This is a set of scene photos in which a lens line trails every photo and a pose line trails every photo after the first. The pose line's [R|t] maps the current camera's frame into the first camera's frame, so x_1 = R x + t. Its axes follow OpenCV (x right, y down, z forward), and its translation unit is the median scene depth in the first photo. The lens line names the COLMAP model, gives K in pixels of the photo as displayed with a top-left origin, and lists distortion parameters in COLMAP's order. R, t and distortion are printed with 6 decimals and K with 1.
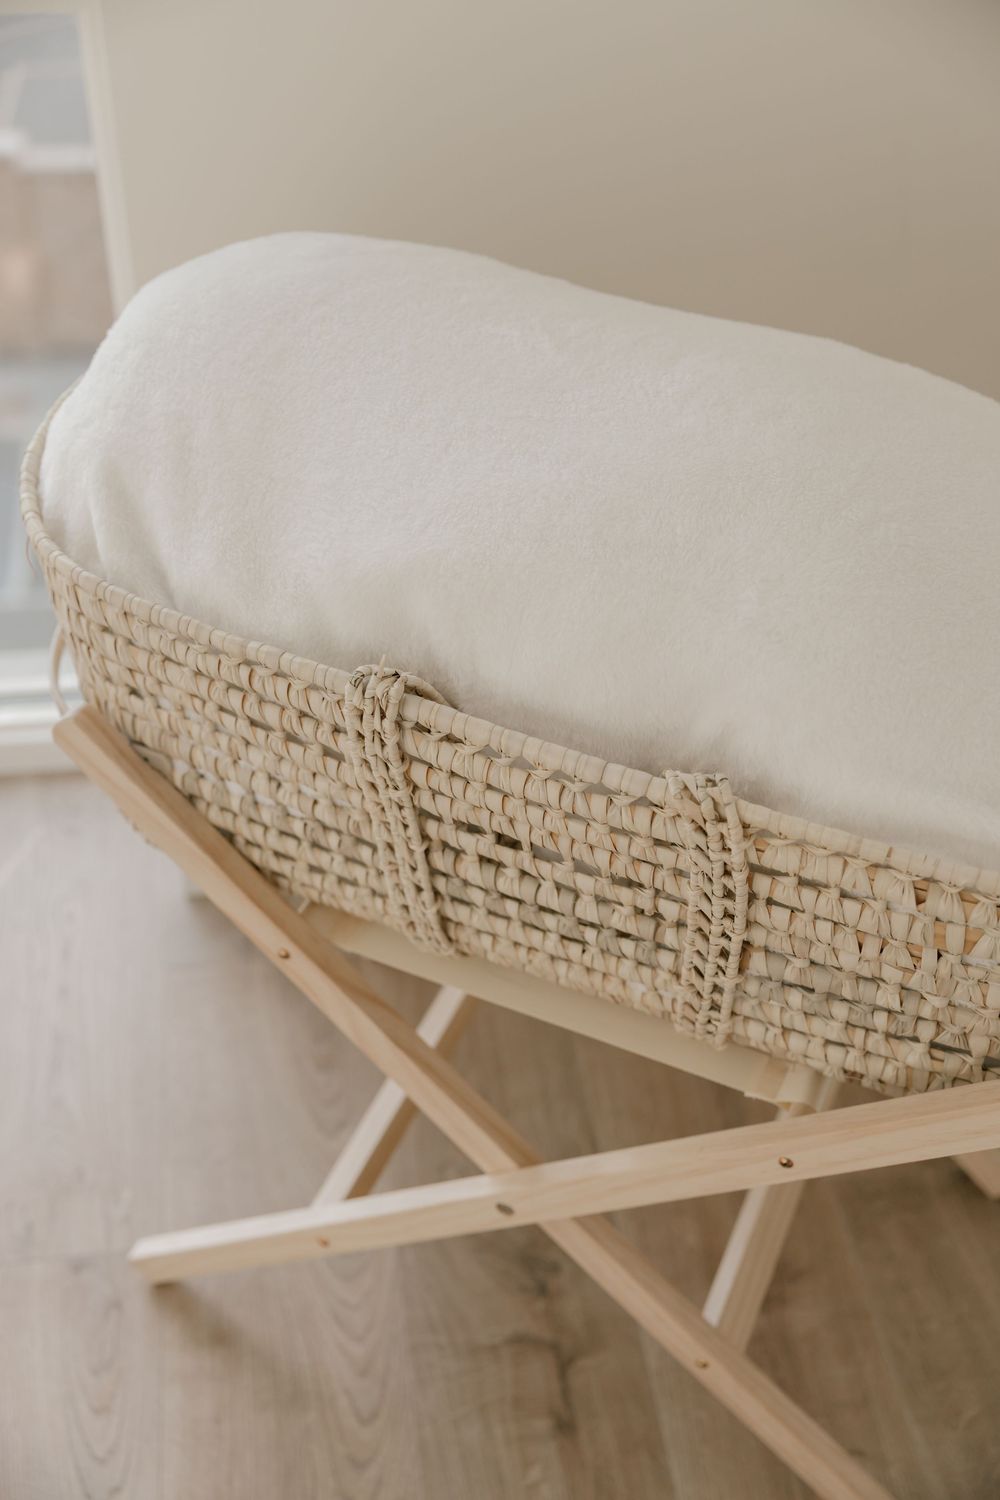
lens RADIAL K [[1720.7, 0, 504.5], [0, 1720.7, 759.5], [0, 0, 1]] dist [-0.024698, 0.000000]
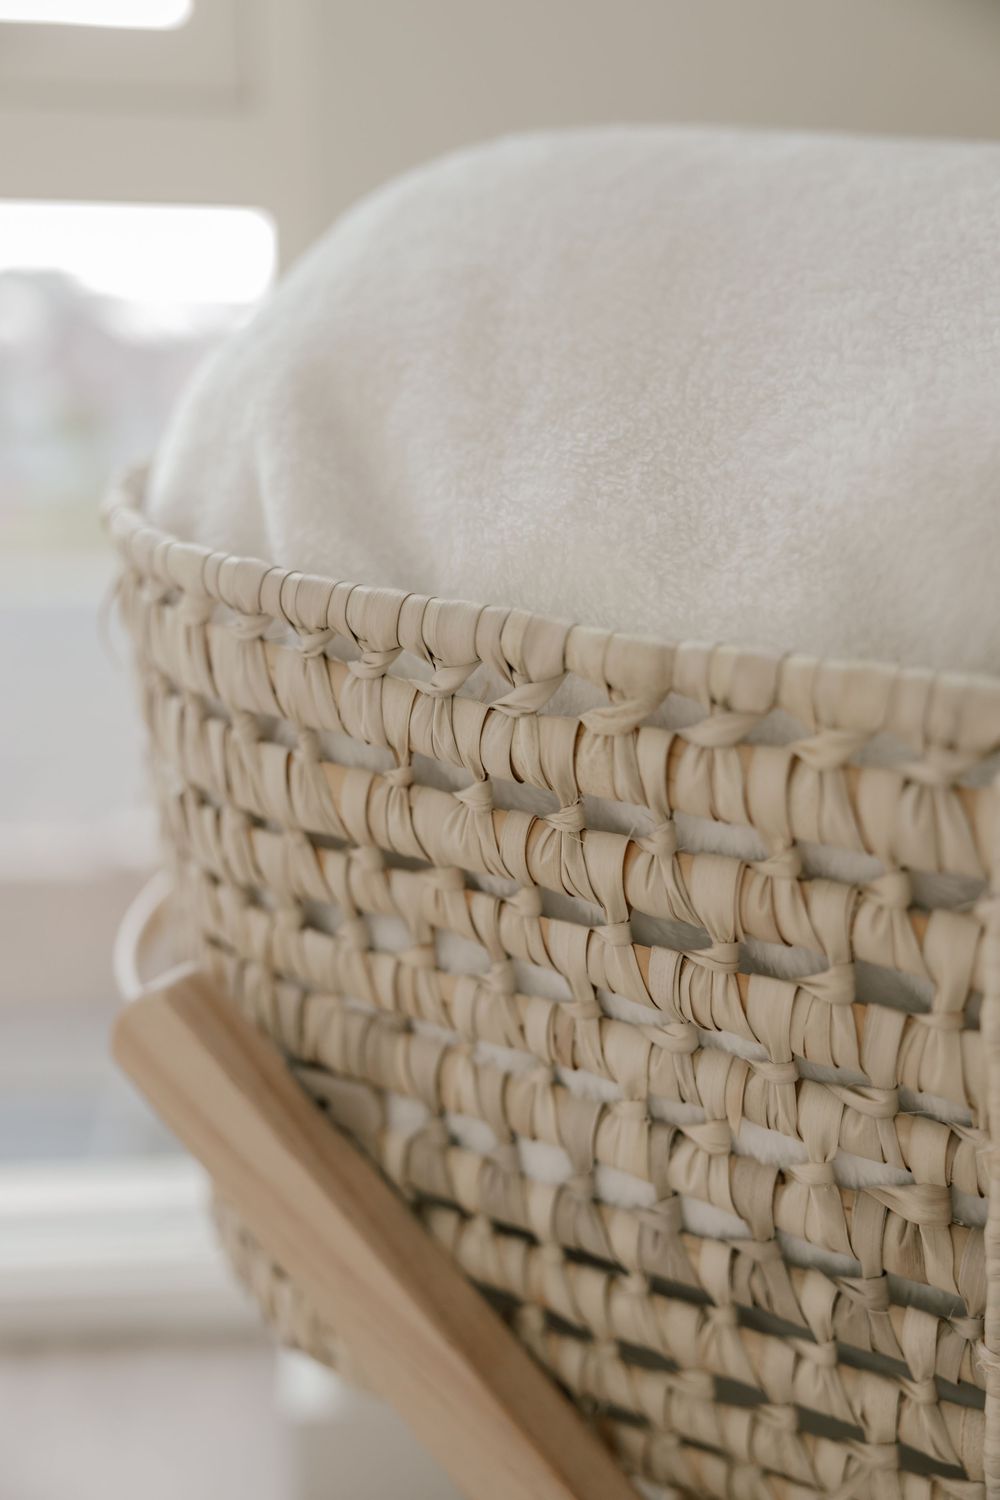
lens RADIAL K [[1552.9, 0, 488.9], [0, 1552.9, 751.0], [0, 0, 1]] dist [-0.000797, 0.000000]
pose [[0.999028, 0.006774, -0.043557, -0.155273], [-0.023859, 0.913959, -0.405104, 0.076214], [0.037066, 0.405750, 0.913232, 0.632303]]
